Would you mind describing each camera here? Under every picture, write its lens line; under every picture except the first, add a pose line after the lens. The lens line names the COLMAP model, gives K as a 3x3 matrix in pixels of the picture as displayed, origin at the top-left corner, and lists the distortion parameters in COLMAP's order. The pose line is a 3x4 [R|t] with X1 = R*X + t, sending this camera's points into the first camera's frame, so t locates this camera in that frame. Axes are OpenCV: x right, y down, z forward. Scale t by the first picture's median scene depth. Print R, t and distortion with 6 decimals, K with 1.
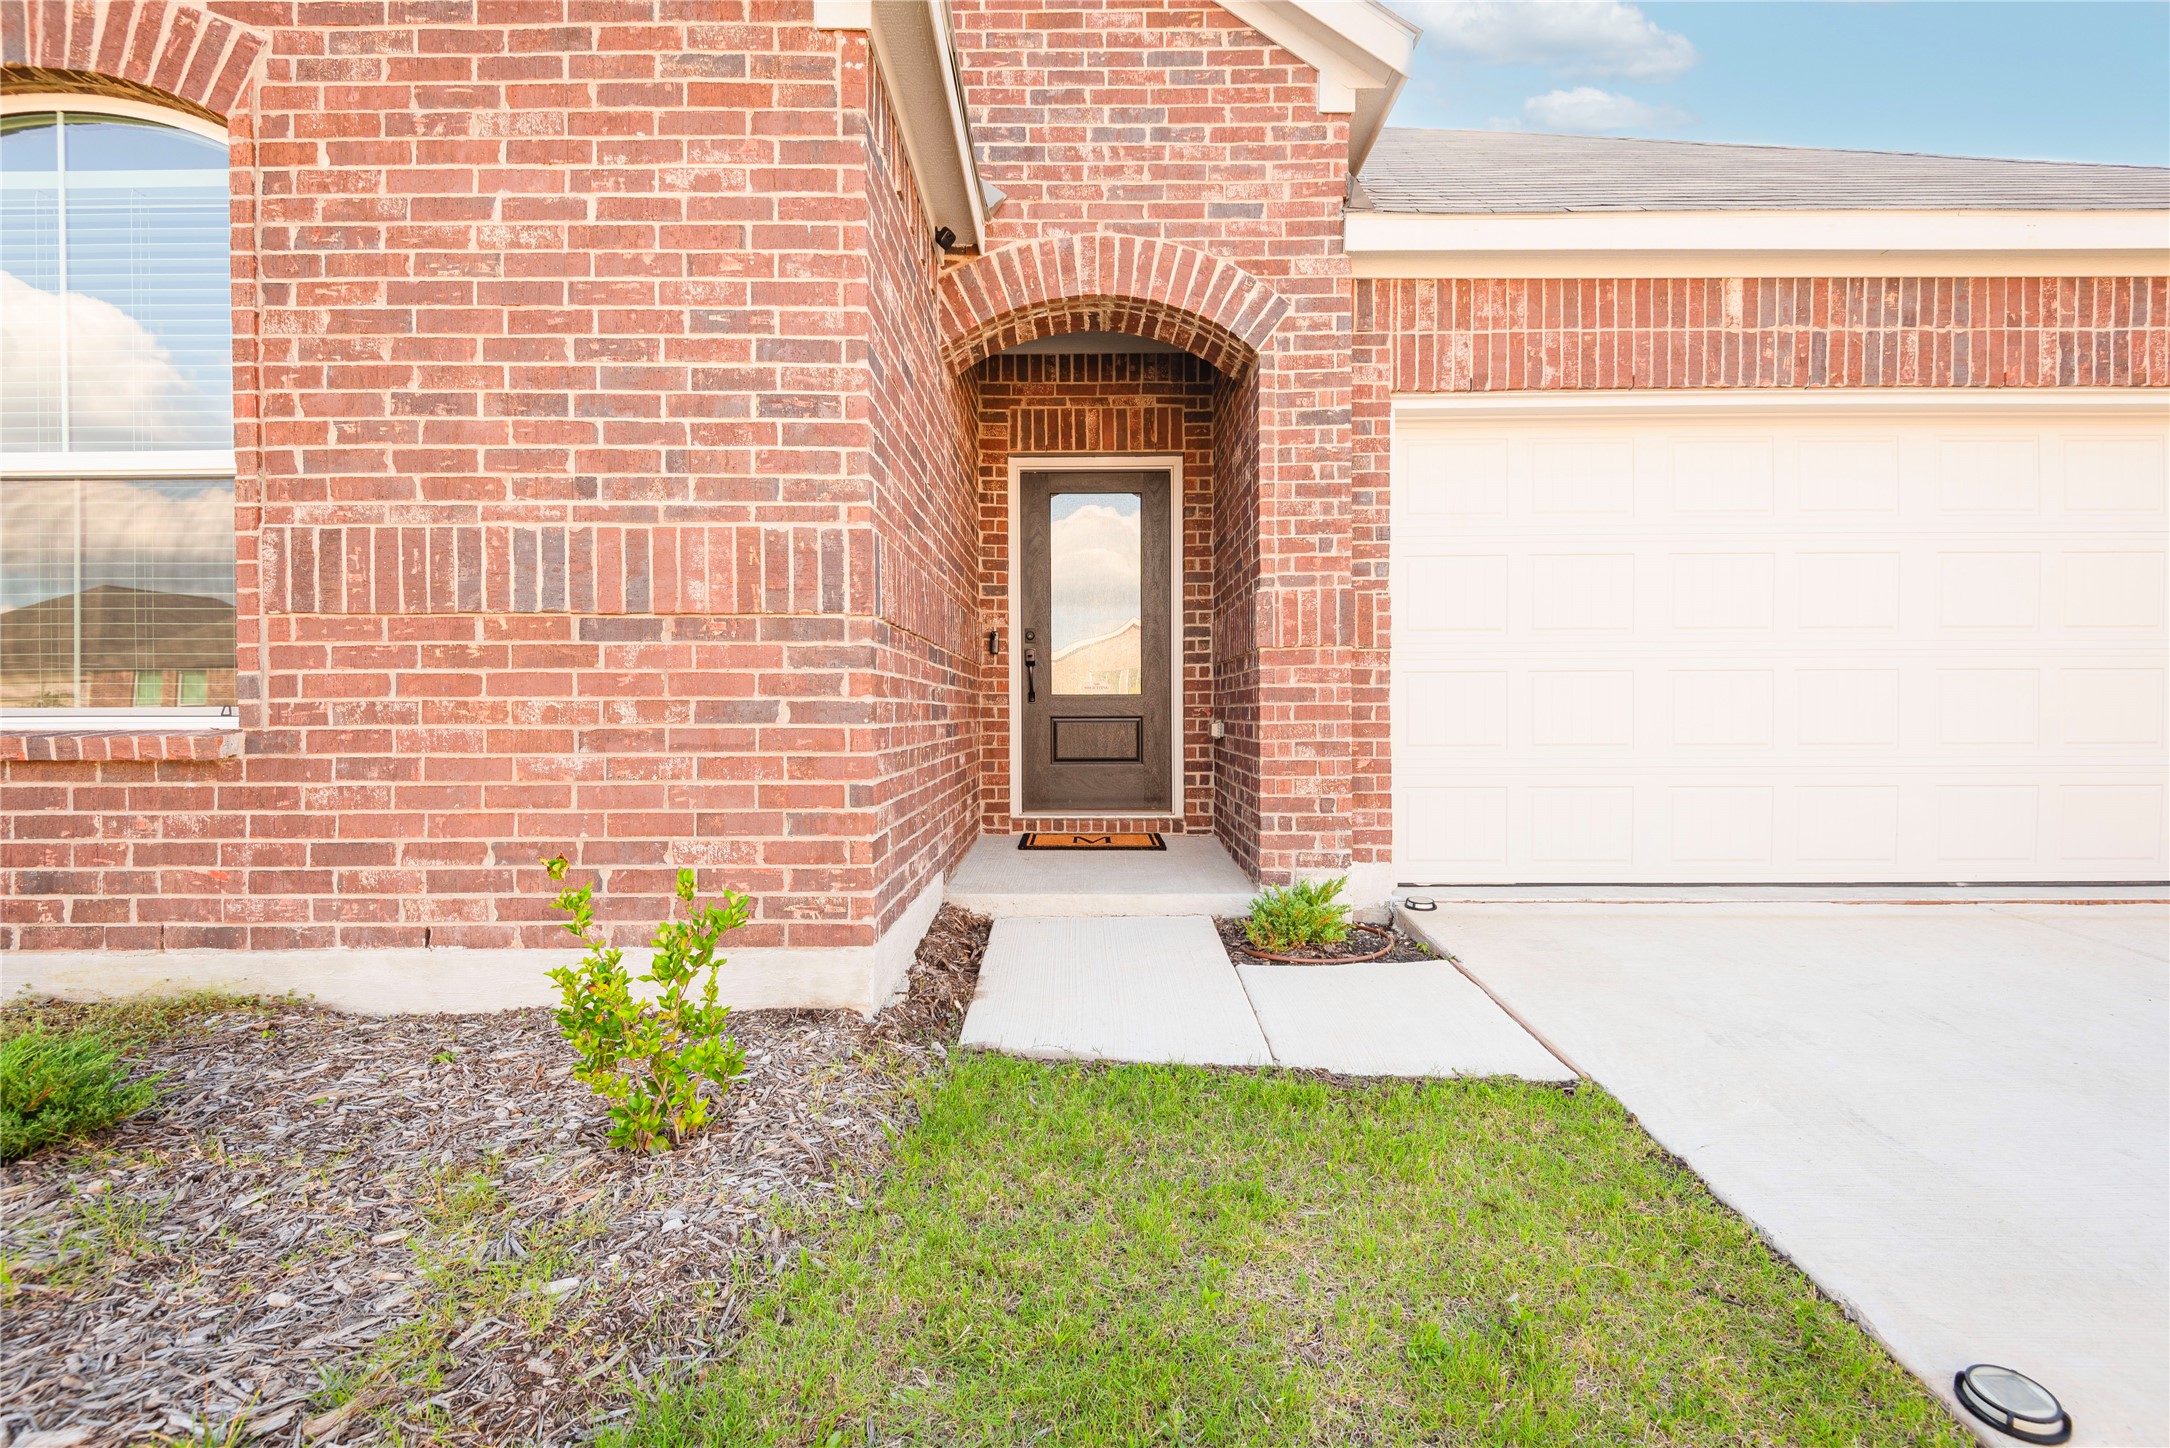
lens RADIAL K [[968.9, 0, 1075.9], [0, 968.9, 727.9], [0, 0, 1]] dist [0.021079, -0.012213]
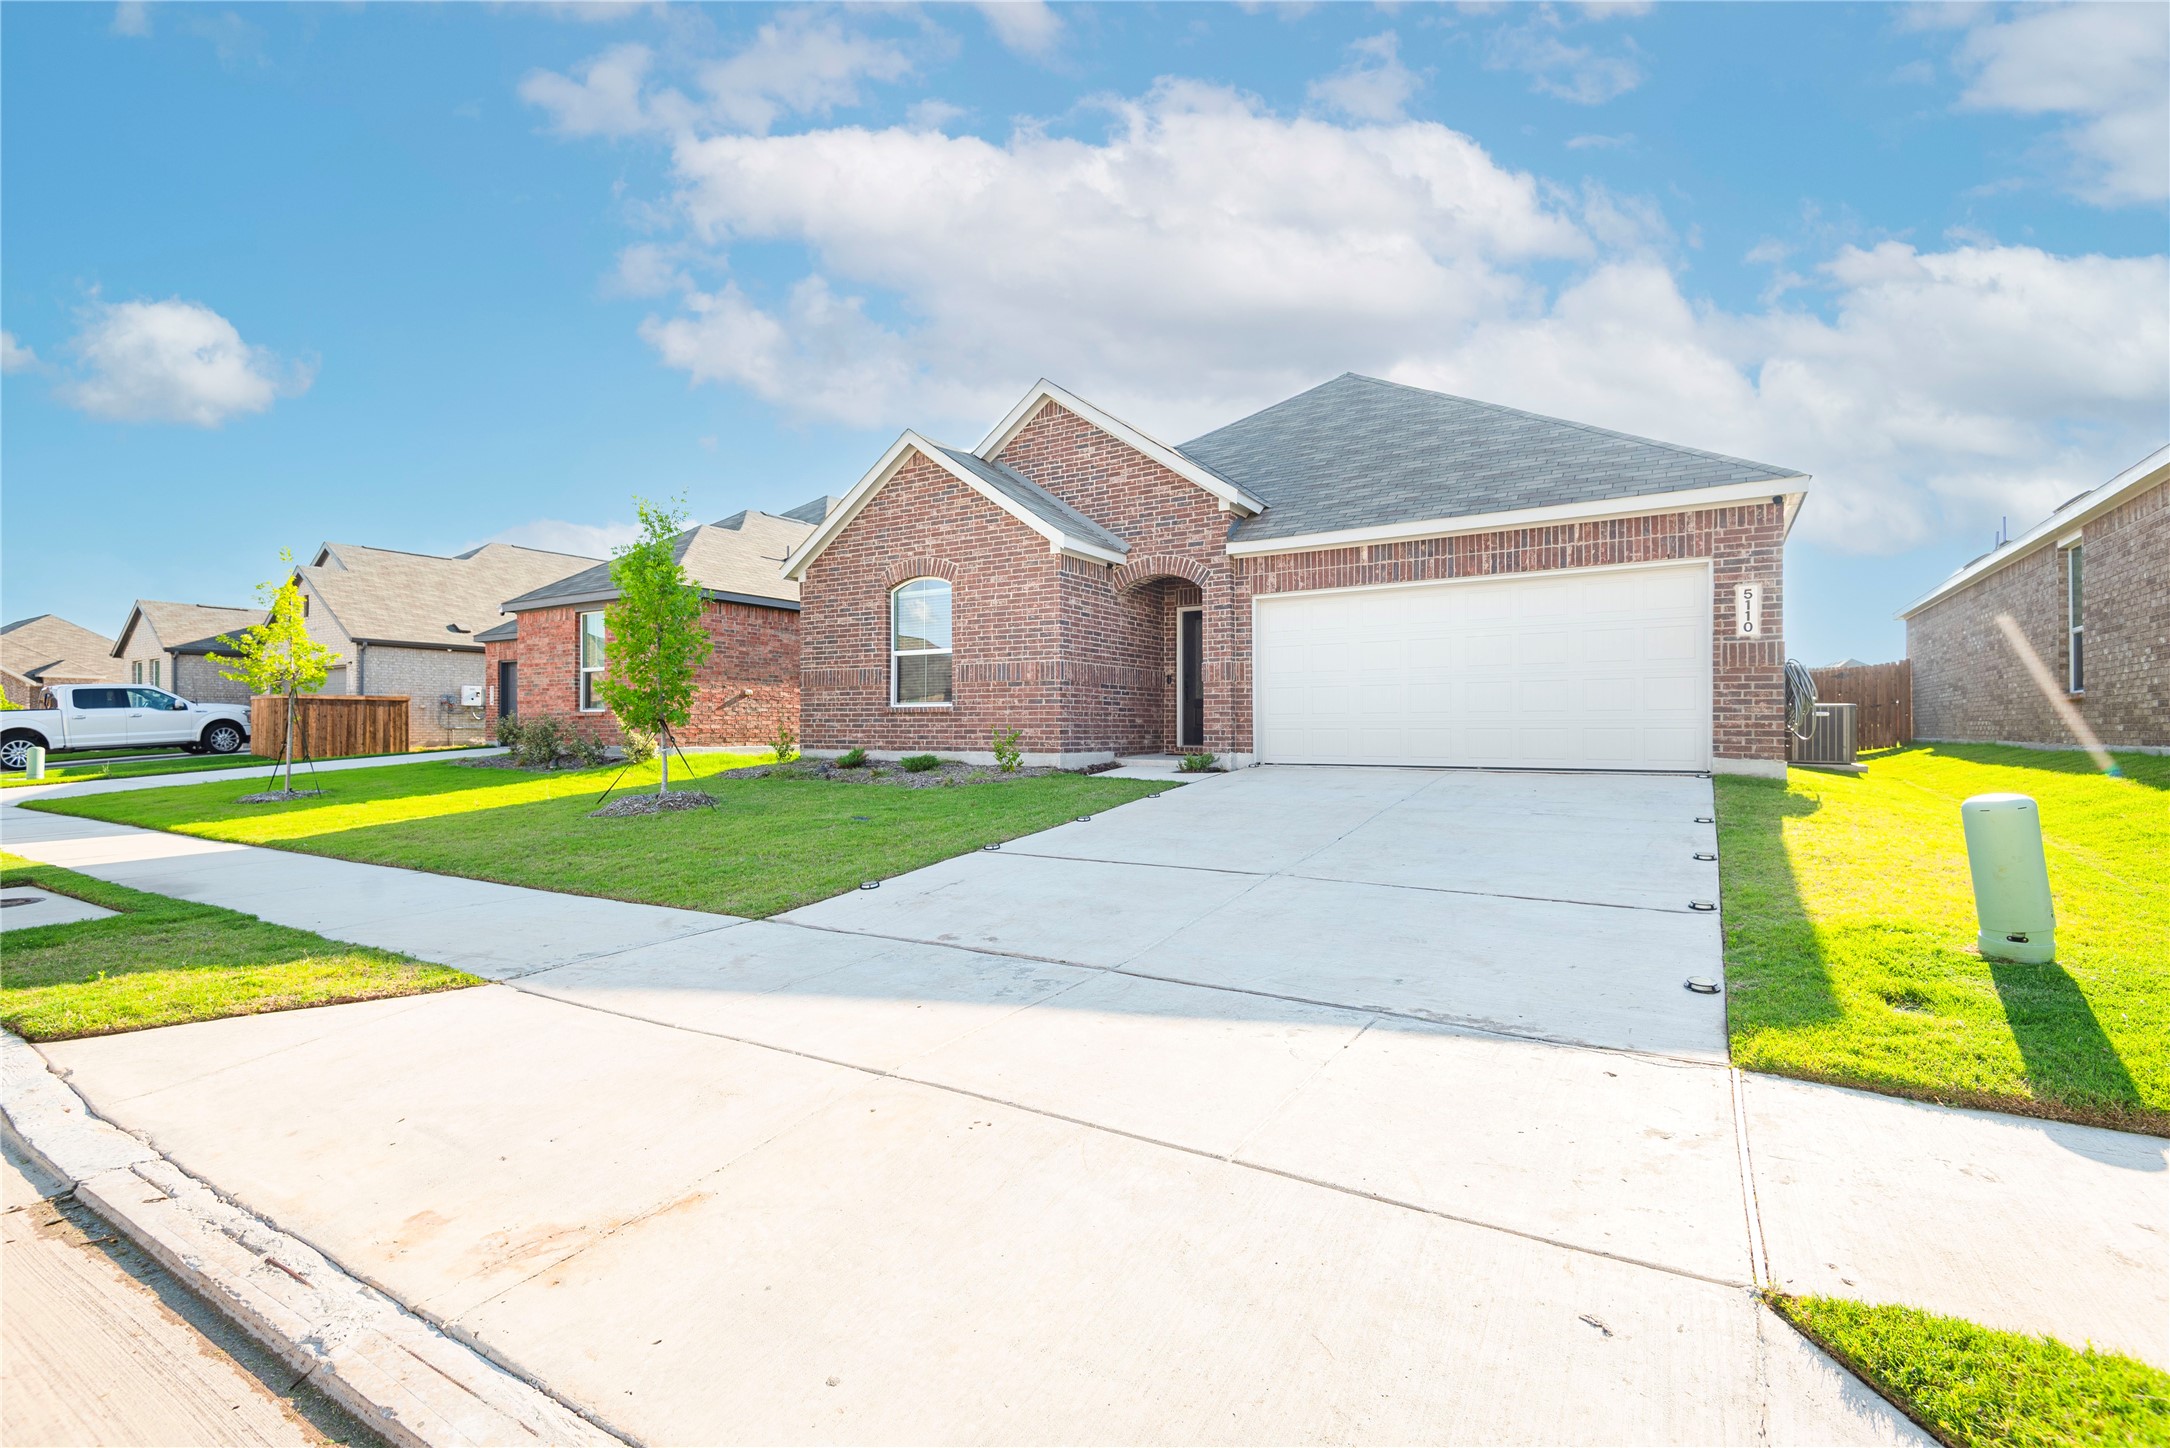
lens RADIAL K [[968.9, 0, 1076.6], [0, 968.9, 732.2], [0, 0, 1]] dist [0.021079, -0.012213]
pose [[0.844459, 0.004558, -0.535601, 1.530046], [-0.011203, 0.999895, -0.009154, 0.114215], [0.535503, 0.013731, 0.844422, -1.863362]]
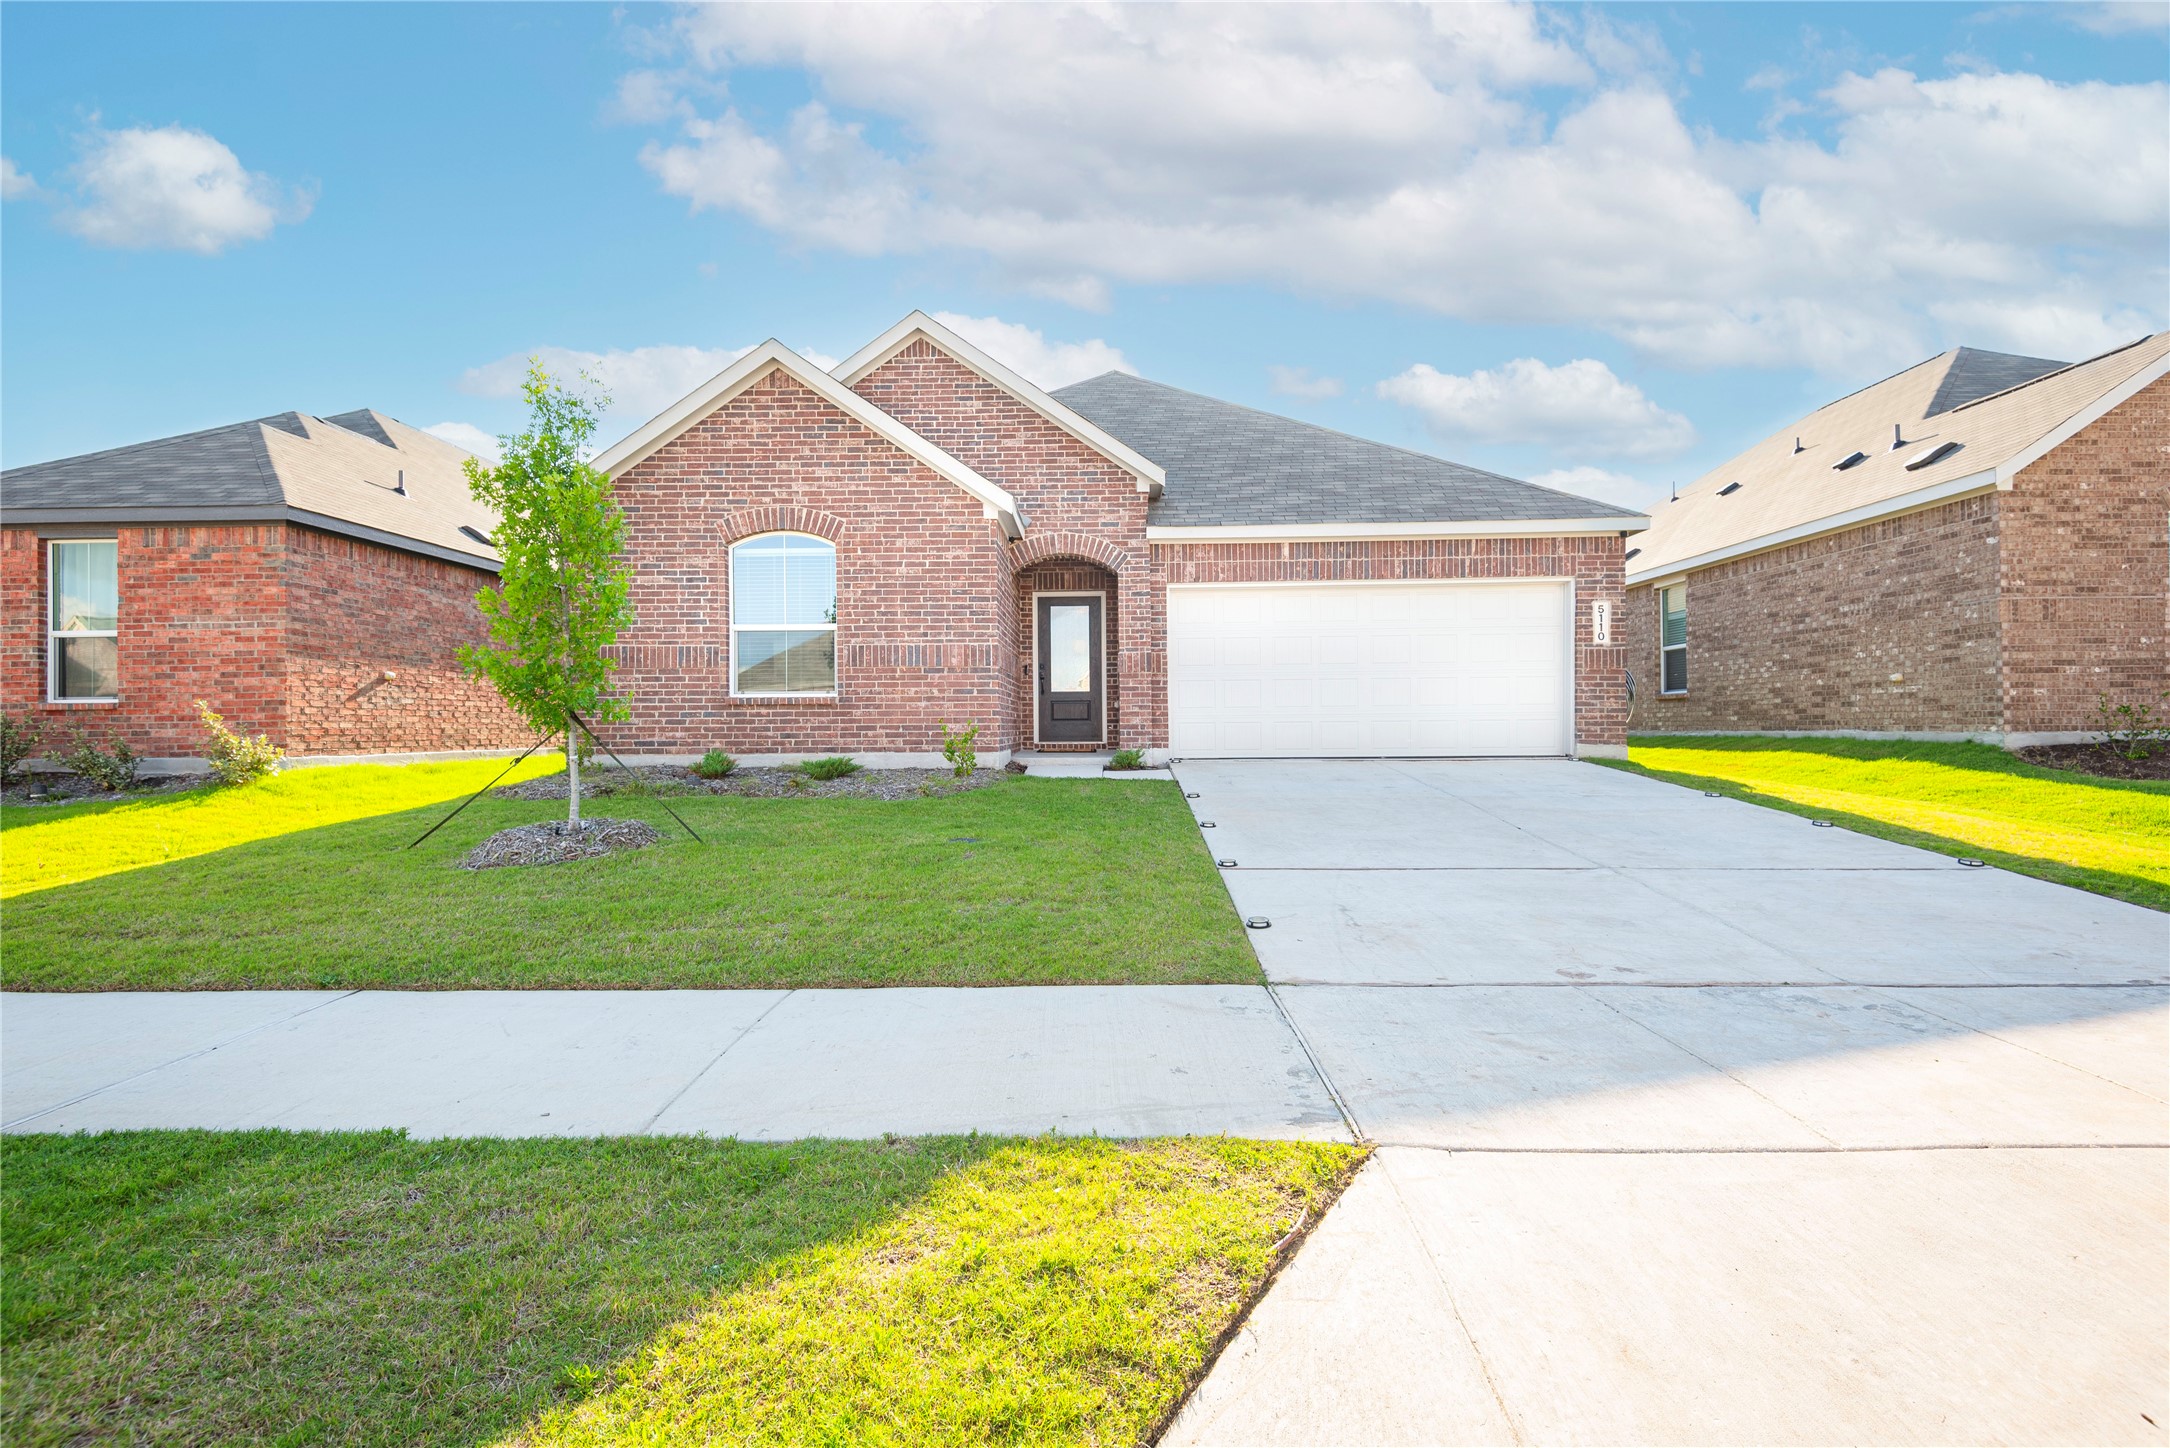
lens RADIAL K [[968.9, 0, 1070.7], [0, 968.9, 736.8], [0, 0, 1]] dist [0.021079, -0.012213]
pose [[0.999554, -0.004639, -0.029493, 0.130388], [0.004468, 0.999973, -0.005879, 0.127652], [0.029519, 0.005745, 0.999548, -1.928285]]
